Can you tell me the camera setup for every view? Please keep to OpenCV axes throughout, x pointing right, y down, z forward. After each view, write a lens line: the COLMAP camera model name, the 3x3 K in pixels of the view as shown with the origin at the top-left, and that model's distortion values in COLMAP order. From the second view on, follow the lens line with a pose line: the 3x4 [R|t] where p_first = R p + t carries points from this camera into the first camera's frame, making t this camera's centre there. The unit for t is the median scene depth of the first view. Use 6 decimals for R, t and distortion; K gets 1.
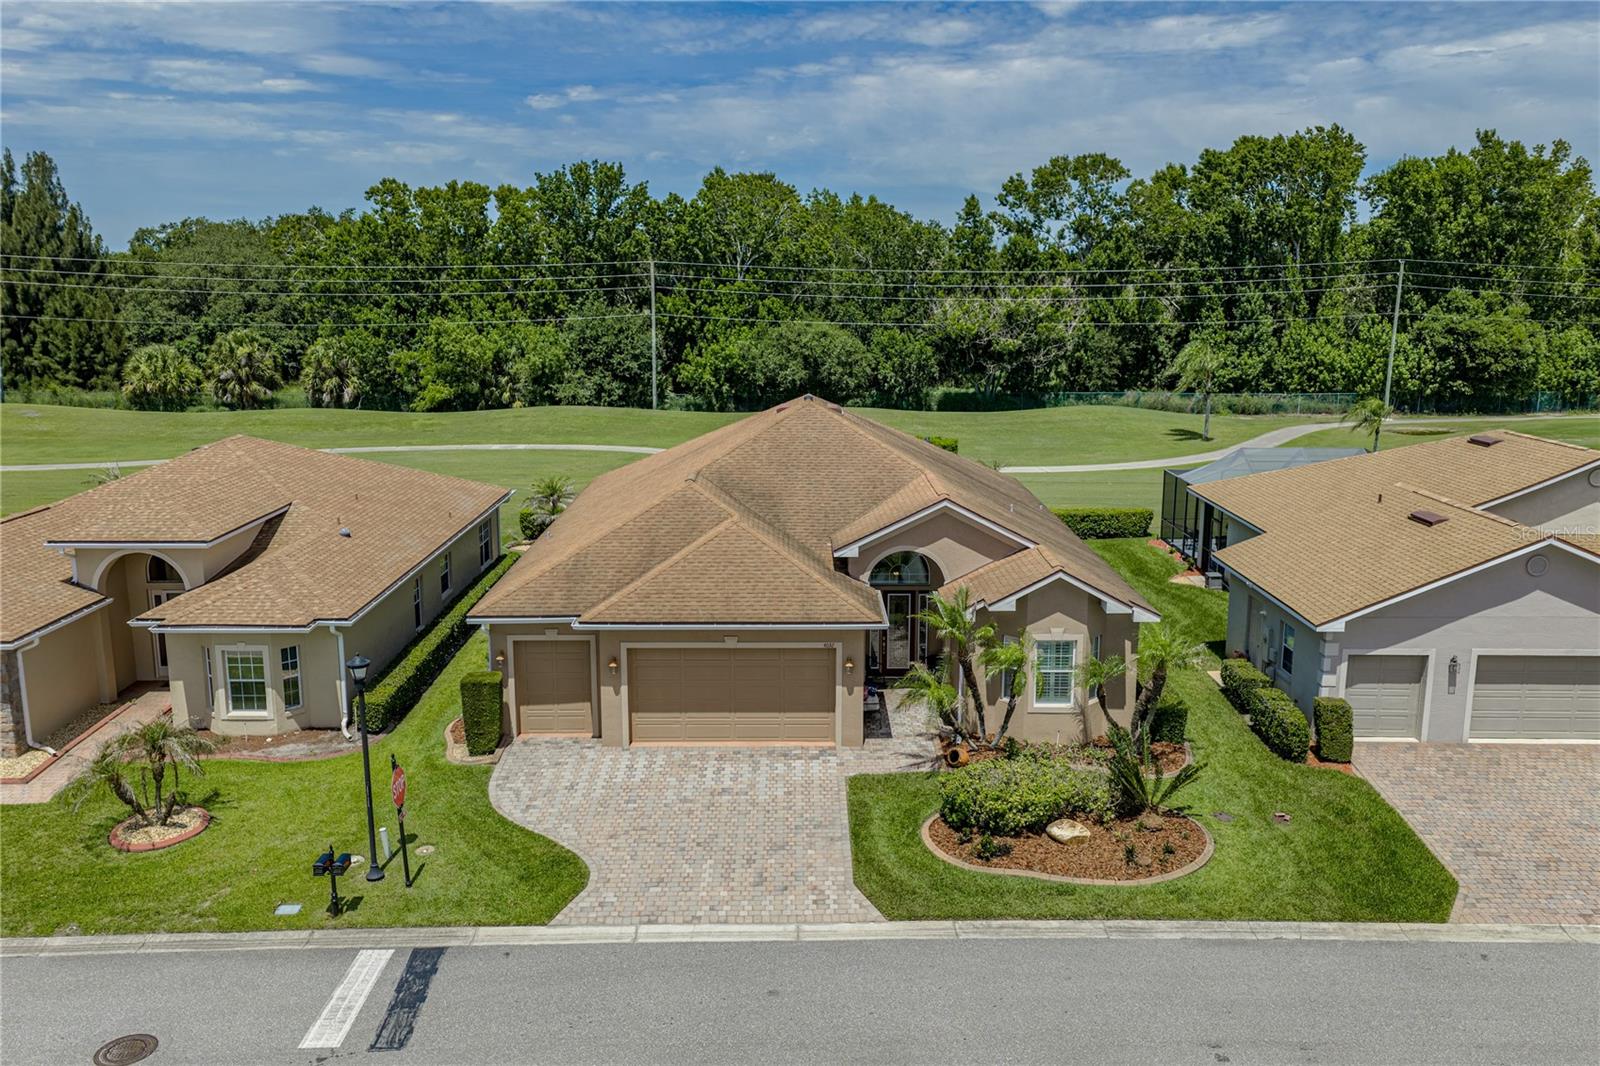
lens RADIAL K [[1313.6, 0, 800.0], [0, 1313.6, 533.0], [0, 0, 1]] dist [0.065654, -0.006419]
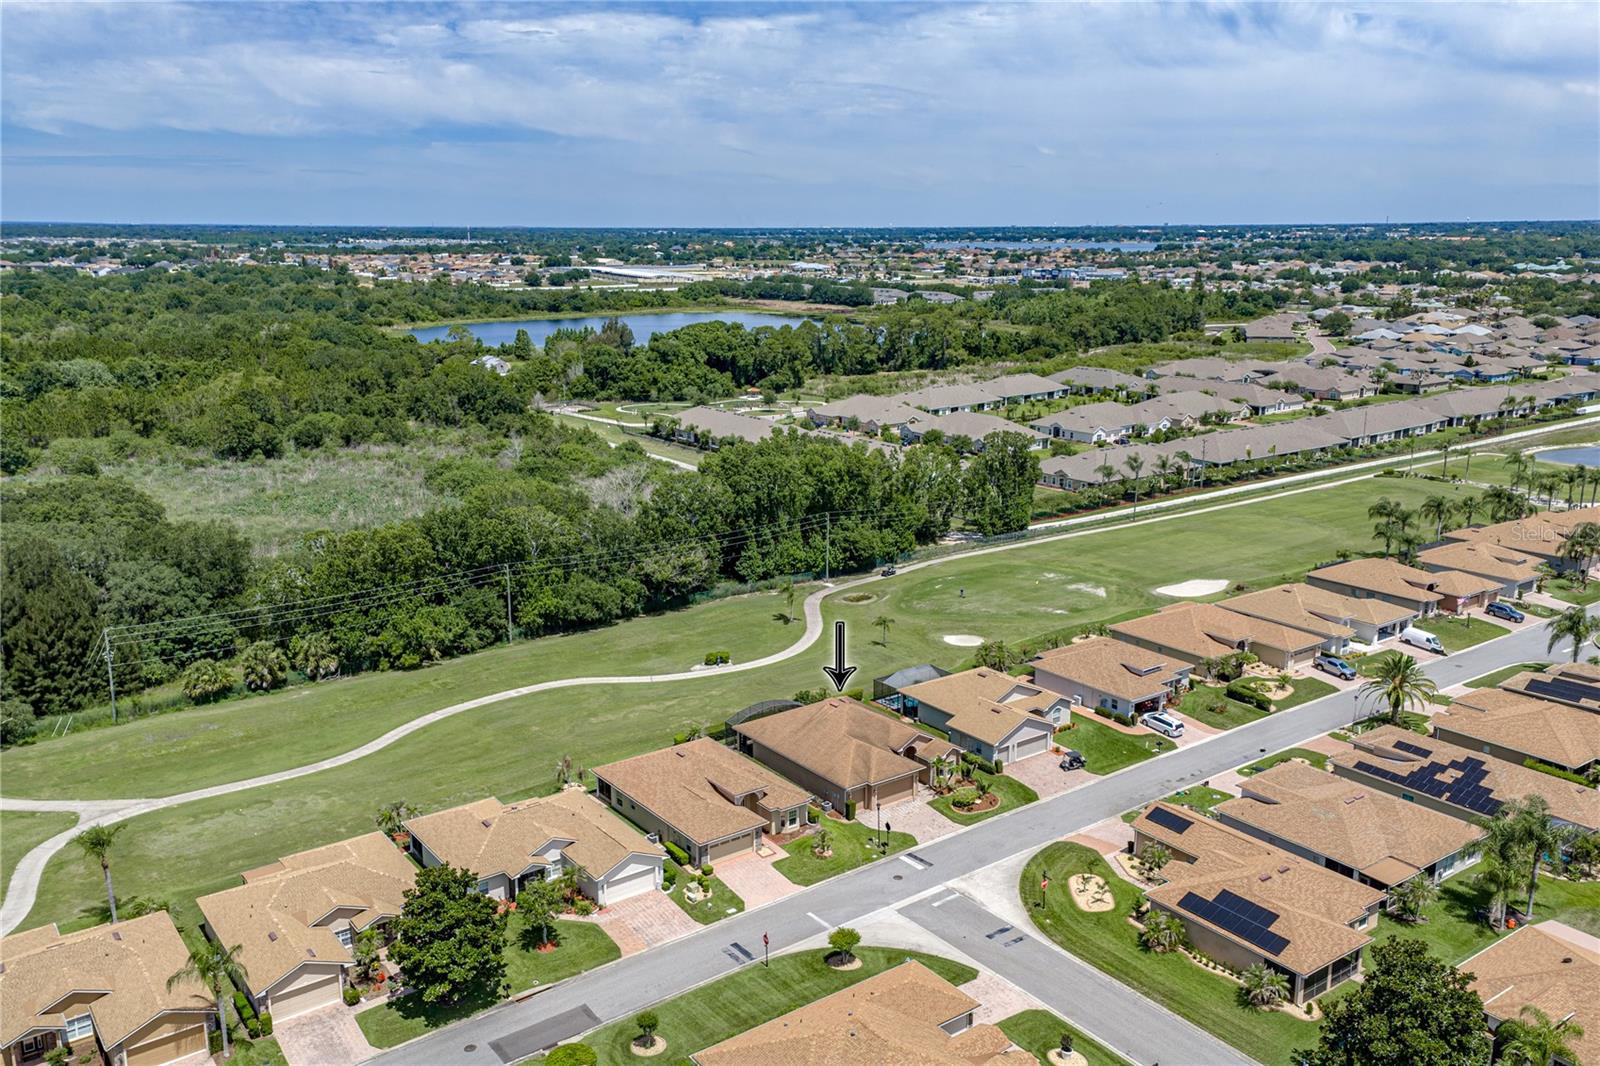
lens RADIAL K [[1291.9, 0, 795.8], [0, 1291.9, 620.2], [0, 0, 1]] dist [0.125164, -0.000753]
pose [[0.807624, -0.175958, 0.562835, -0.789566], [0.120005, 0.983514, 0.135276, -0.315408], [-0.577359, -0.041709, 0.815425, -0.680188]]
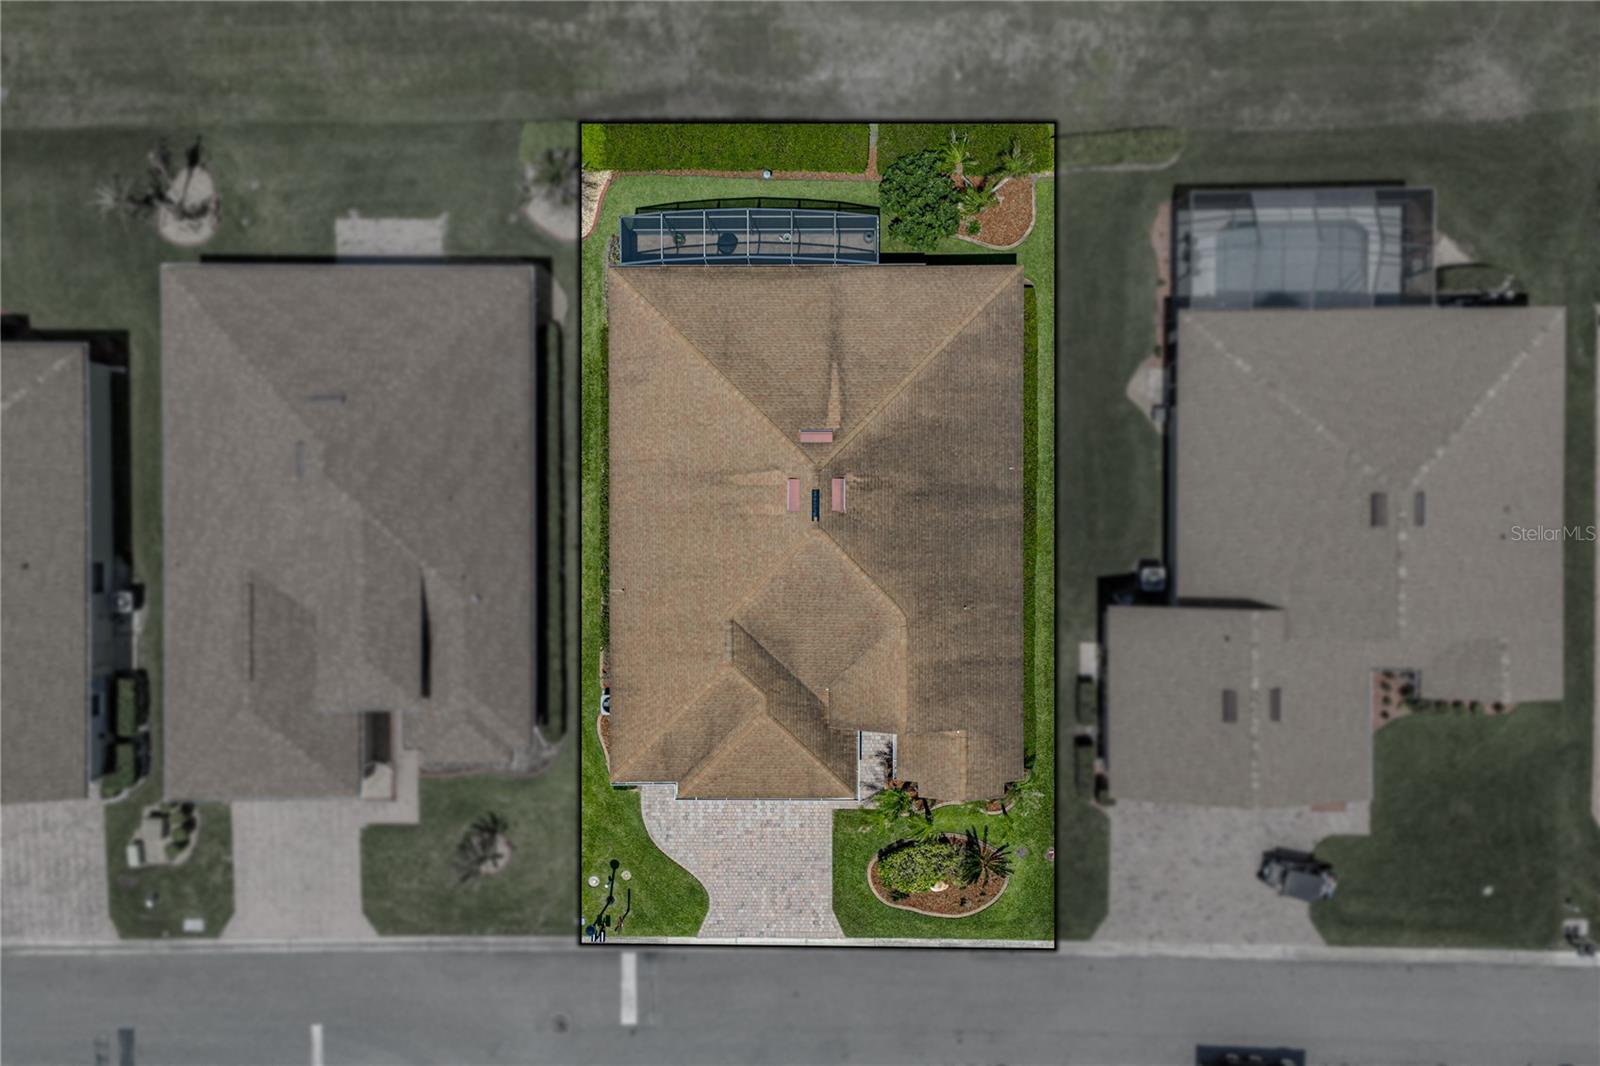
lens RADIAL K [[1313.6, 0, 800.0], [0, 1313.6, 533.0], [0, 0, 1]] dist [0.065654, -0.006419]
pose [[0.999909, 0.005941, -0.012091, 0.002635], [0.010744, 0.189738, 0.981776, -0.498970], [0.008126, -0.981817, 0.189657, 0.301048]]
